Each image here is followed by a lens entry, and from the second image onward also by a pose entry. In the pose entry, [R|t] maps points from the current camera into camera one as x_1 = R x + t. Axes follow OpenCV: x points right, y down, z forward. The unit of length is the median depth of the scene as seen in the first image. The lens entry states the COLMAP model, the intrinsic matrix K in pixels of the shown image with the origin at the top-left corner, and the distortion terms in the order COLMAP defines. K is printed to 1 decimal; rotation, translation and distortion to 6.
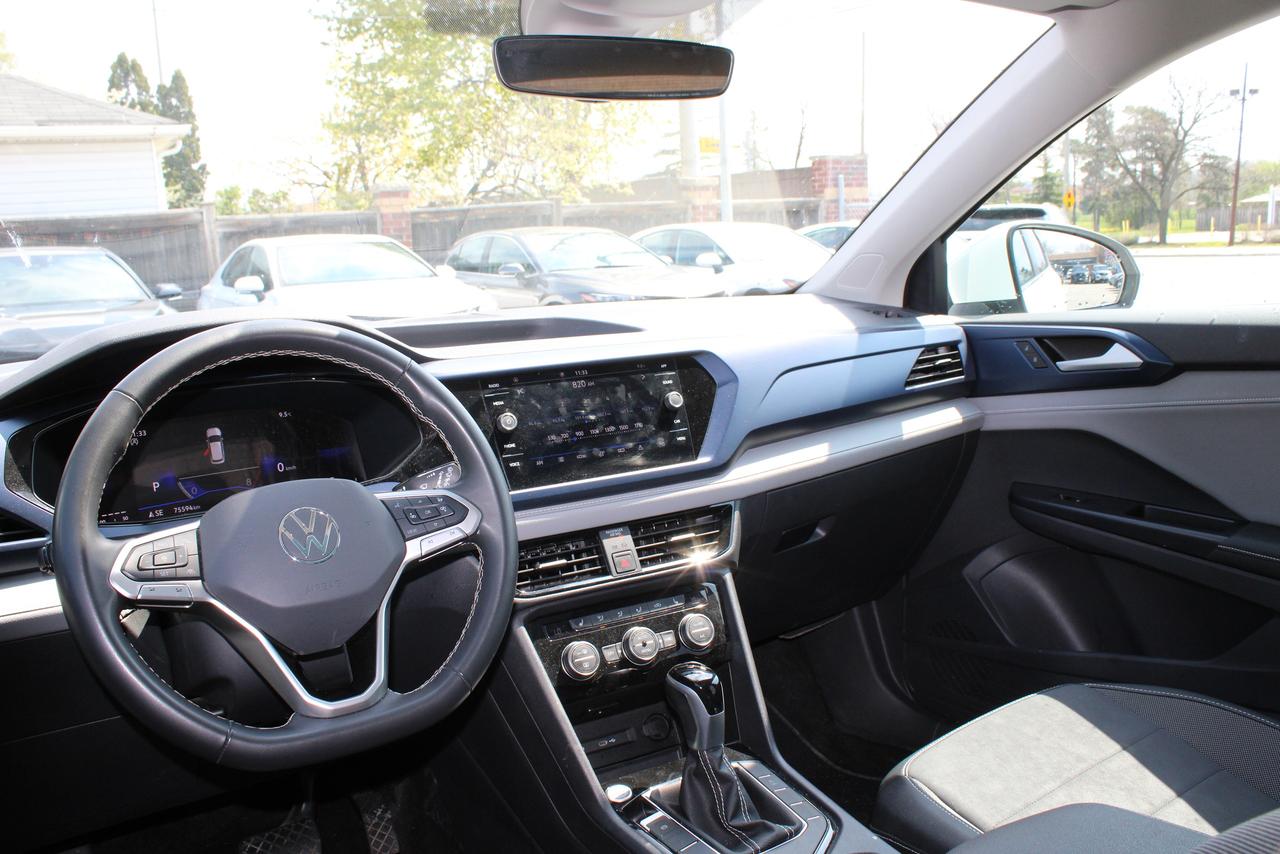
lens RADIAL K [[1035.5, 0, 640.0], [0, 1035.5, 427.0], [0, 0, 1]] dist [-0.159423, 0.138243]
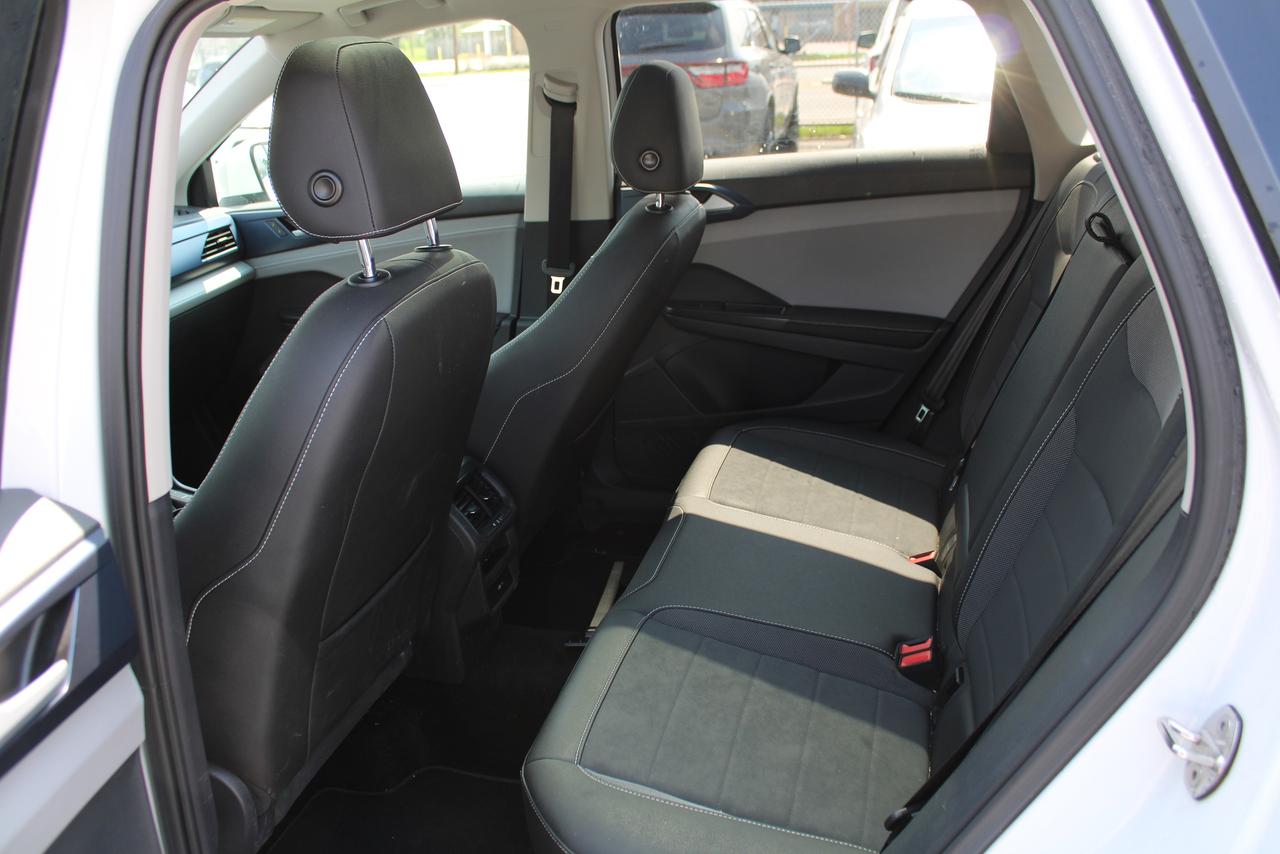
lens RADIAL K [[1035.5, 0, 640.0], [0, 1035.5, 427.0], [0, 0, 1]] dist [-0.159423, 0.138243]
pose [[0.767385, -0.221268, 0.601798, -0.199386], [0.126004, 0.972309, 0.196823, -0.008462], [-0.628683, -0.075210, 0.774016, -0.603559]]
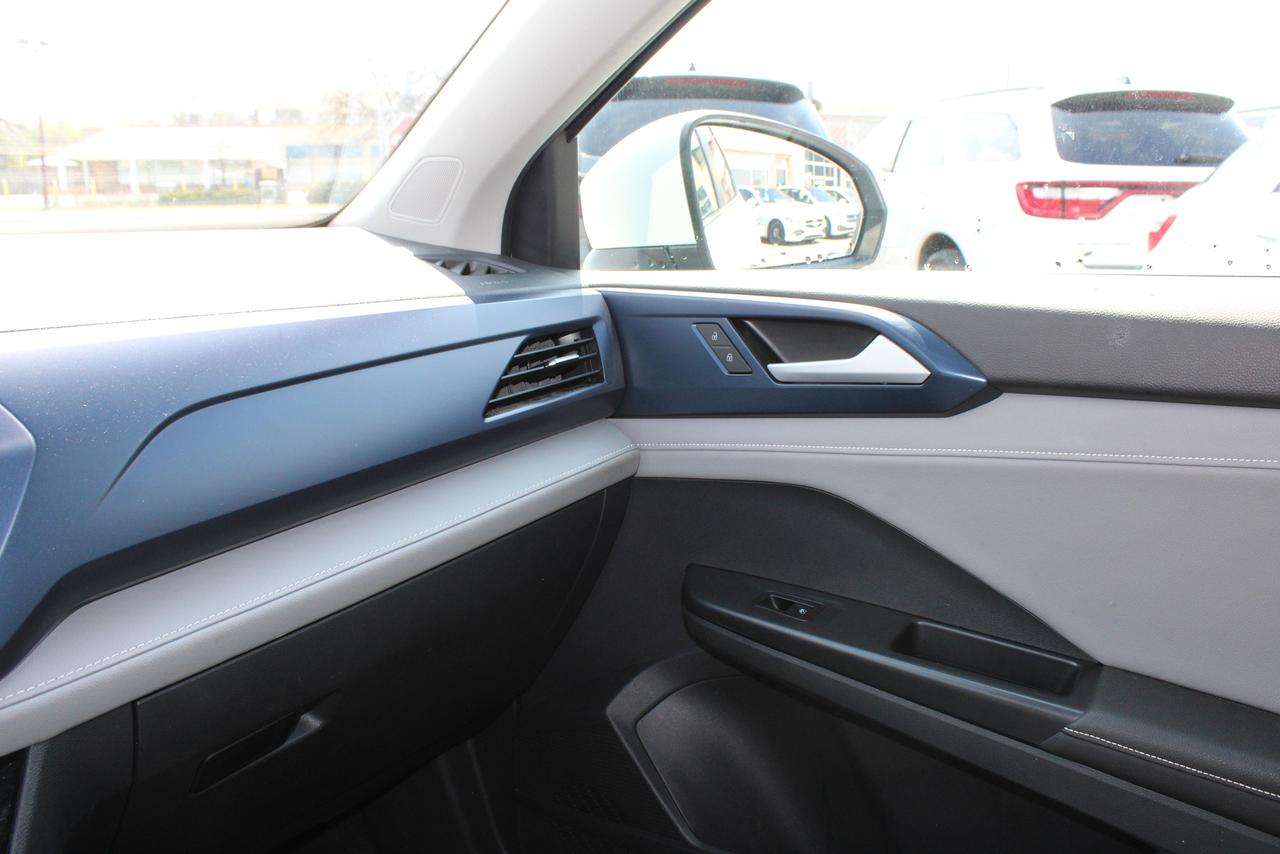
lens RADIAL K [[1035.5, 0, 640.0], [0, 1035.5, 427.0], [0, 0, 1]] dist [-0.159423, 0.138243]
pose [[0.949636, -0.017850, 0.312847, 0.159825], [-0.000572, 0.998276, 0.058695, -0.059145], [-0.313355, -0.055917, 0.947988, 0.459450]]
